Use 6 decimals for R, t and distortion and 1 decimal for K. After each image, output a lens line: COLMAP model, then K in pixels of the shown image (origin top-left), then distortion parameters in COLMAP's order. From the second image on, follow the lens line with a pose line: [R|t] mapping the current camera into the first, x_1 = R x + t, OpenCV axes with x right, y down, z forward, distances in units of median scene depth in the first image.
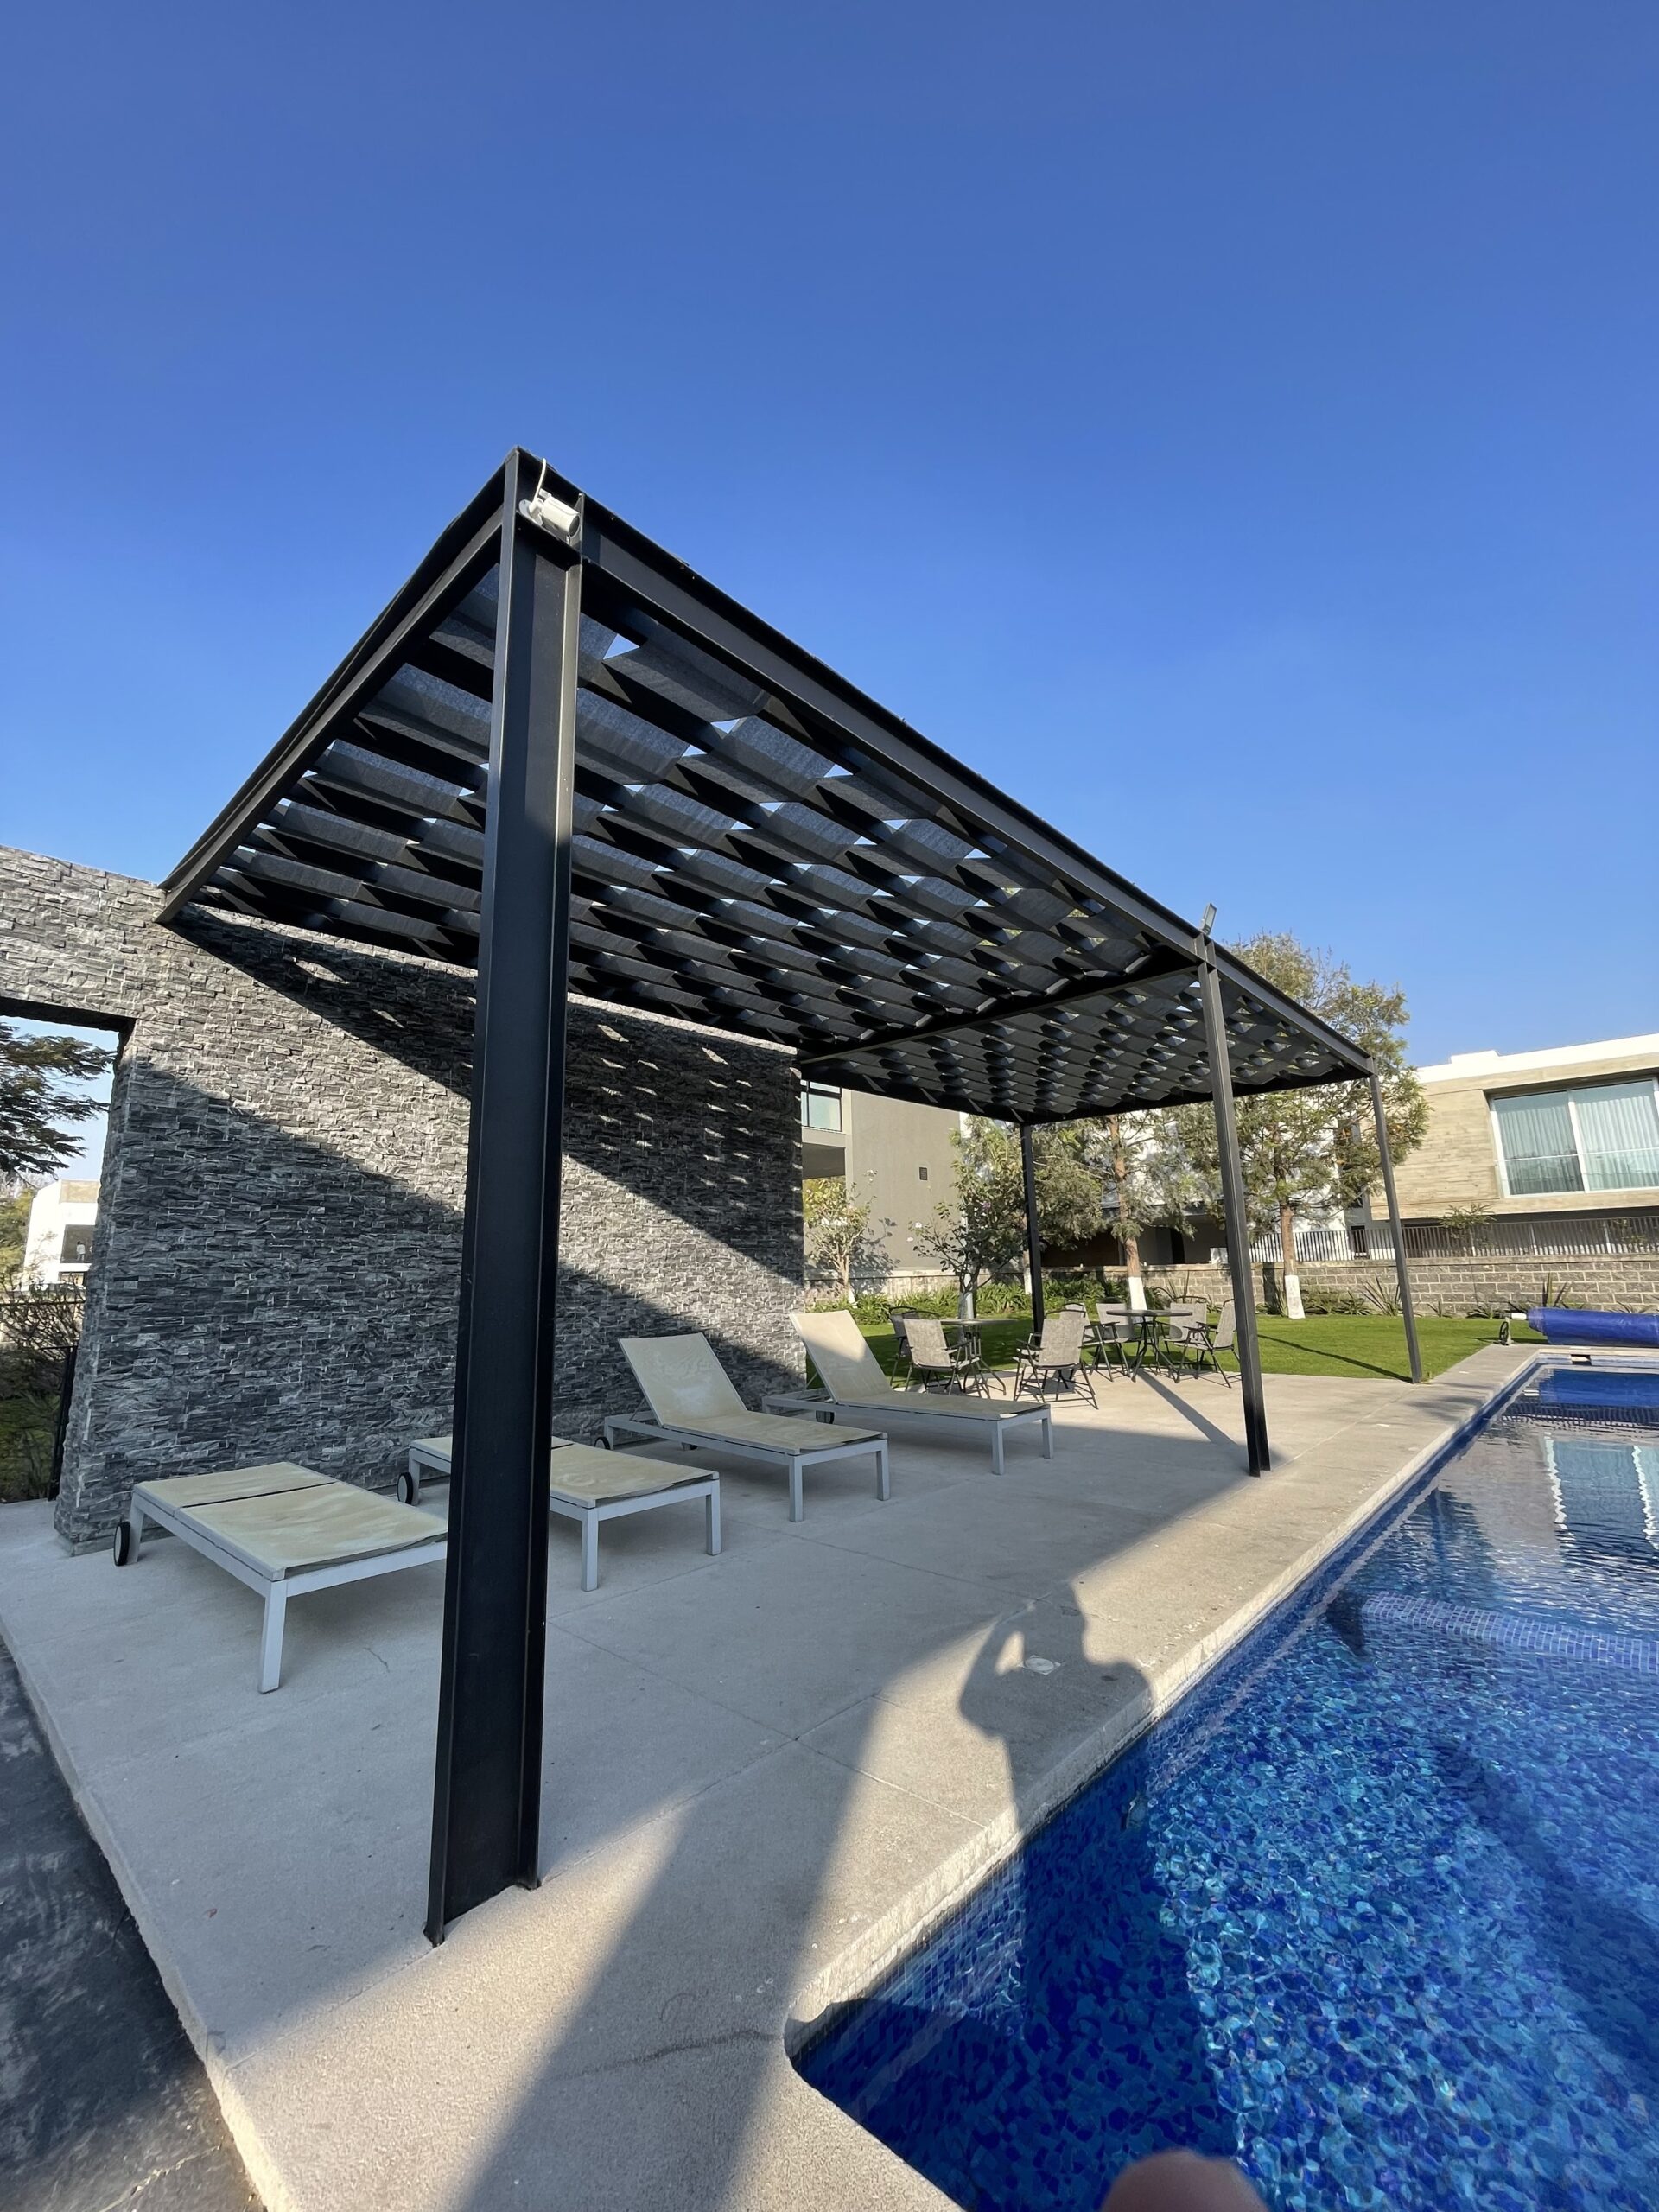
lens RADIAL K [[889.3, 0, 829.5], [0, 889.3, 1106.0], [0, 0, 1]] dist [-0.000913, -0.000109]
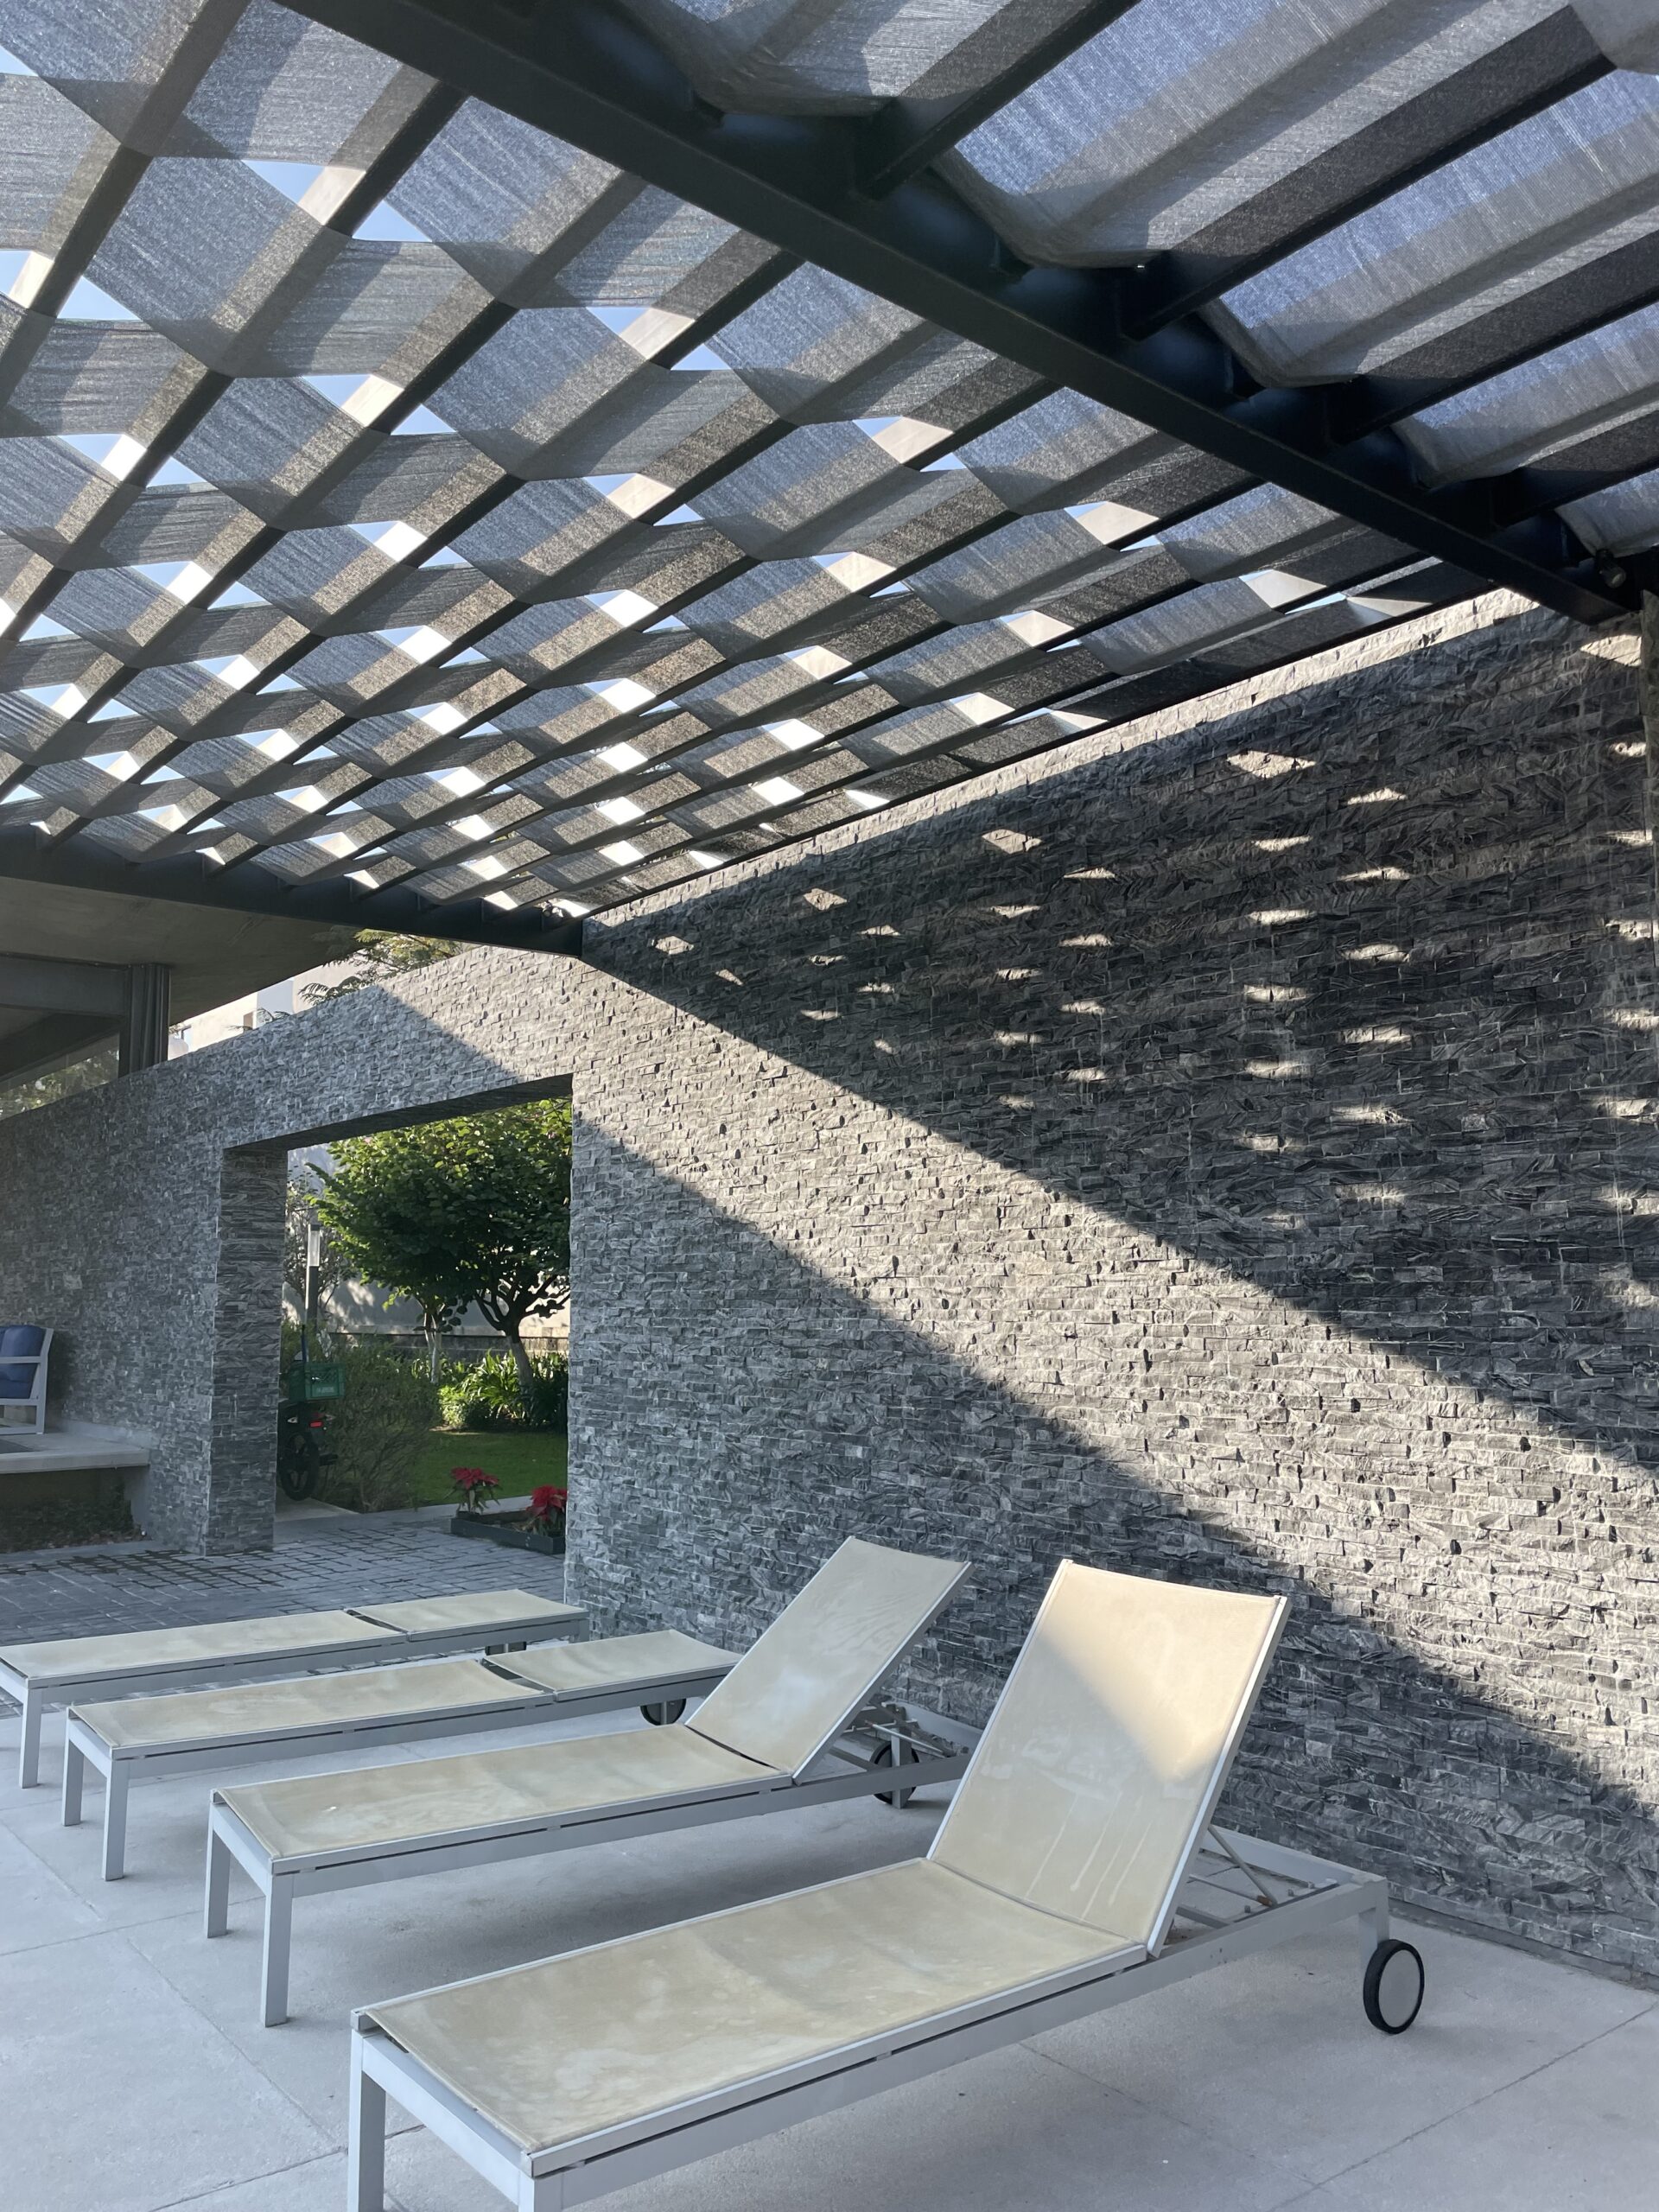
lens RADIAL K [[1682.3, 0, 829.5], [0, 1682.3, 1106.0], [0, 0, 1]] dist [0.096487, -0.117458]
pose [[-0.164971, -0.094965, -0.981716, 0.582659], [0.185473, 0.974609, -0.125445, 0.135499], [0.968702, -0.202777, -0.143168, 1.032412]]
